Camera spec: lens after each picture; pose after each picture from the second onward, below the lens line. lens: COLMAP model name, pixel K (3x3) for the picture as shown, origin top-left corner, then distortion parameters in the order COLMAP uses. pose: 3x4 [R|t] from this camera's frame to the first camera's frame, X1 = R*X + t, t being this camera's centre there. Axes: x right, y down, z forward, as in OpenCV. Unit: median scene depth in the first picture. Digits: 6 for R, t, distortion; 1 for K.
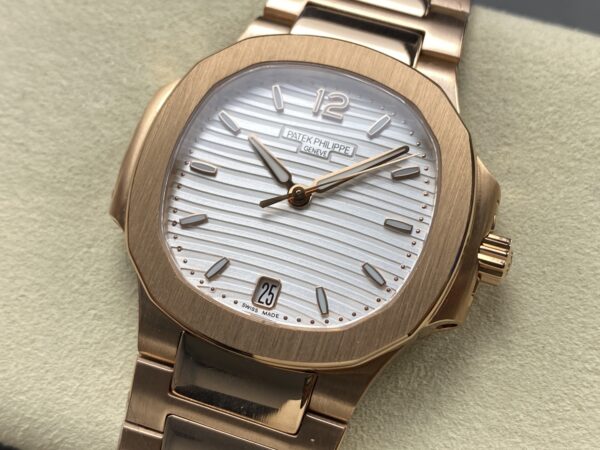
lens RADIAL K [[885.3, 0, 300.0], [0, 885.3, 225.0], [0, 0, 1]] dist [0.199244, -0.915651]
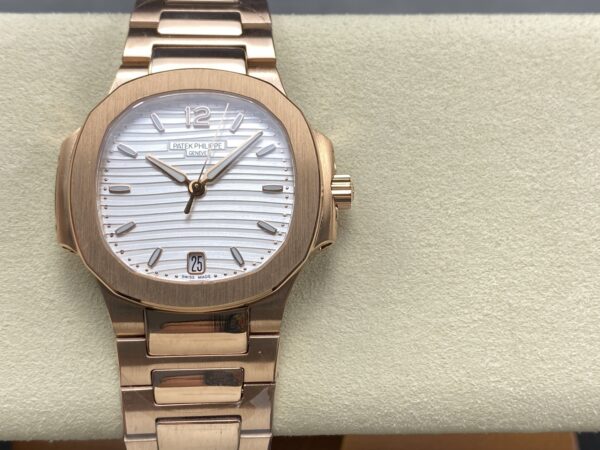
lens RADIAL K [[875.7, 0, 317.4], [0, 875.7, 222.9], [0, 0, 1]] dist [0.177961, -0.882526]
pose [[0.932822, -0.296105, 0.205339, -0.118533], [0.288202, 0.955146, 0.068091, -0.020176], [-0.216290, -0.004338, 0.976319, -0.348560]]
